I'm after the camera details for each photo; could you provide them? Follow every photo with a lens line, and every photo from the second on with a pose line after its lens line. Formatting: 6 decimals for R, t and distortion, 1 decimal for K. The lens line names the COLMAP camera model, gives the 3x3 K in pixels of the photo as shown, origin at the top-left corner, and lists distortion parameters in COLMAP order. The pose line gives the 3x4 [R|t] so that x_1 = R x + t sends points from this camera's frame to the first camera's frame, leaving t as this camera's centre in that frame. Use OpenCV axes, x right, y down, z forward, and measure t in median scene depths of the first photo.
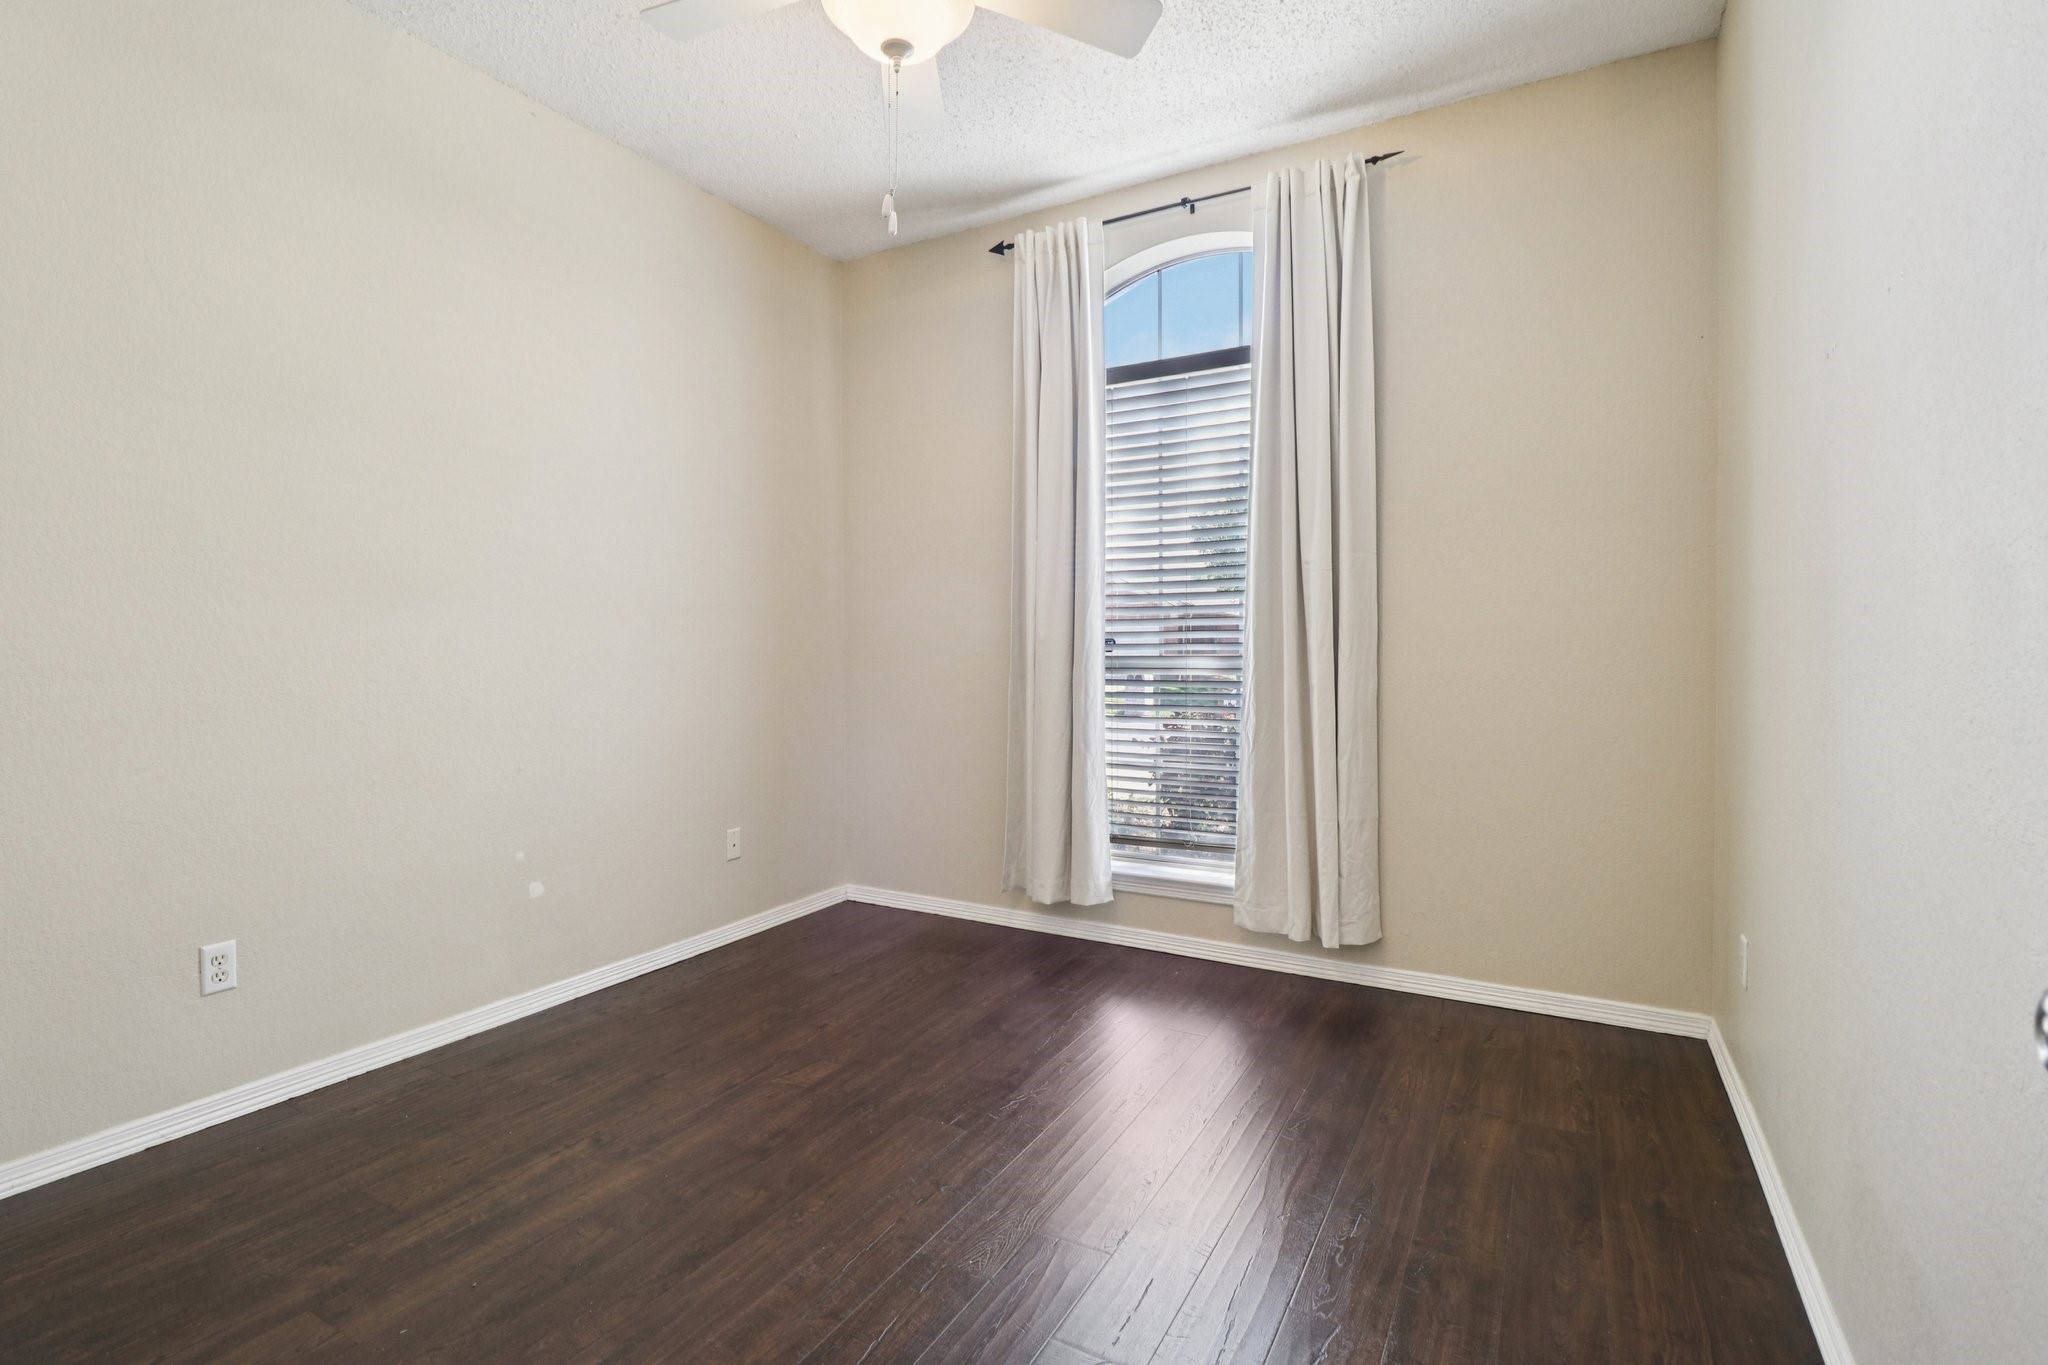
lens RADIAL K [[951.6, 0, 1006.2], [0, 951.6, 644.7], [0, 0, 1]] dist [0.000582, -0.011431]
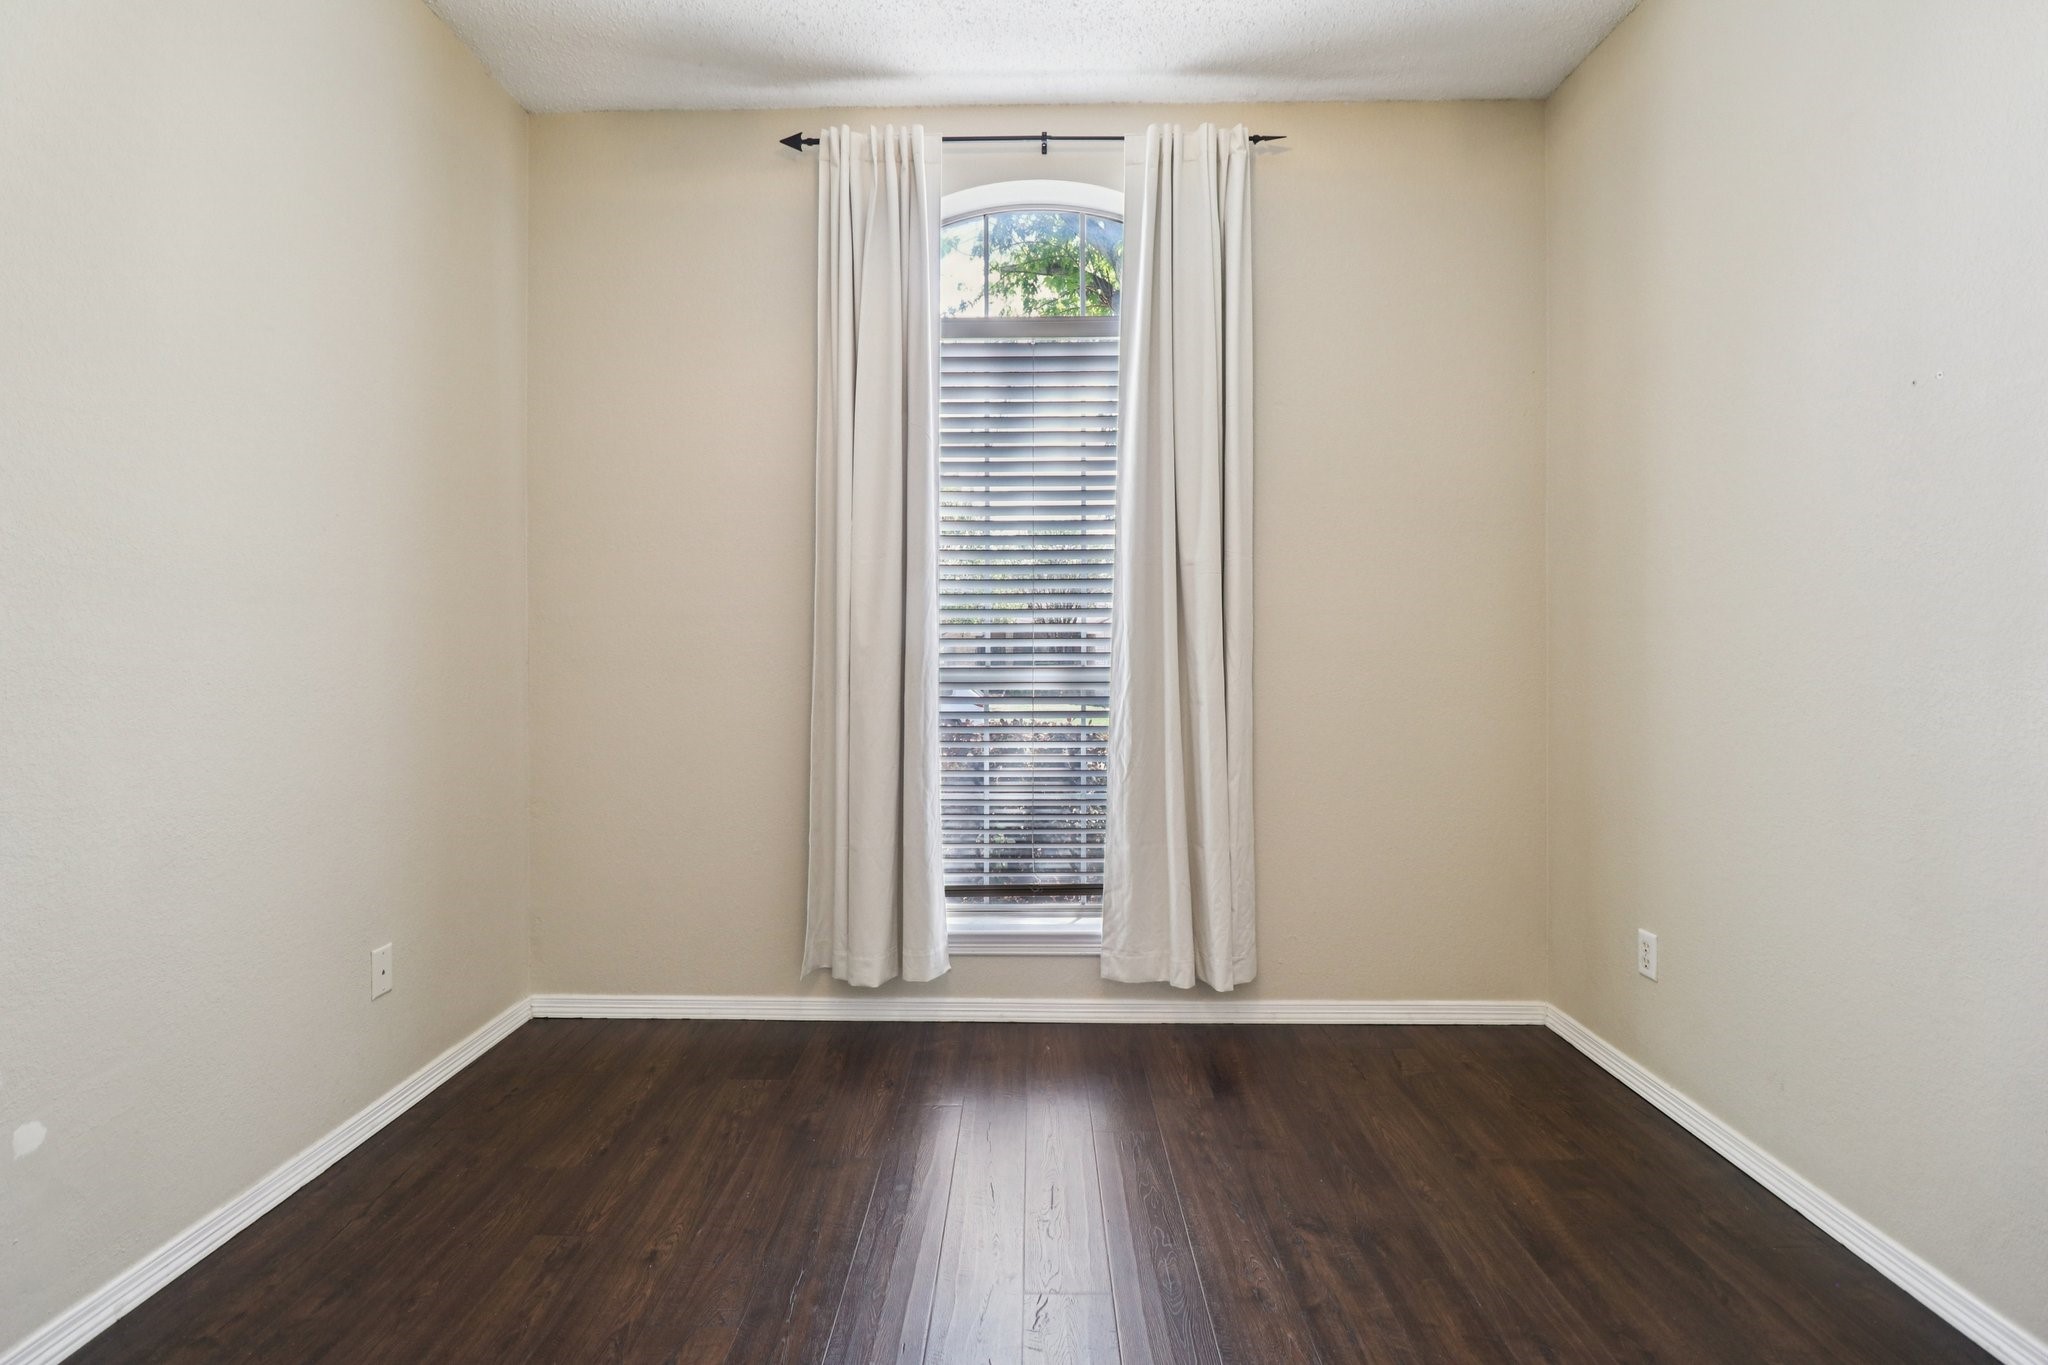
lens RADIAL K [[939.6, 0, 1016.7], [0, 939.6, 639.0], [0, 0, 1]] dist [-0.000440, -0.011891]
pose [[0.876616, 0.010539, 0.481075, -0.233666], [-0.003829, 0.999881, -0.014926, -0.001062], [-0.481175, 0.011242, 0.876553, 0.274699]]
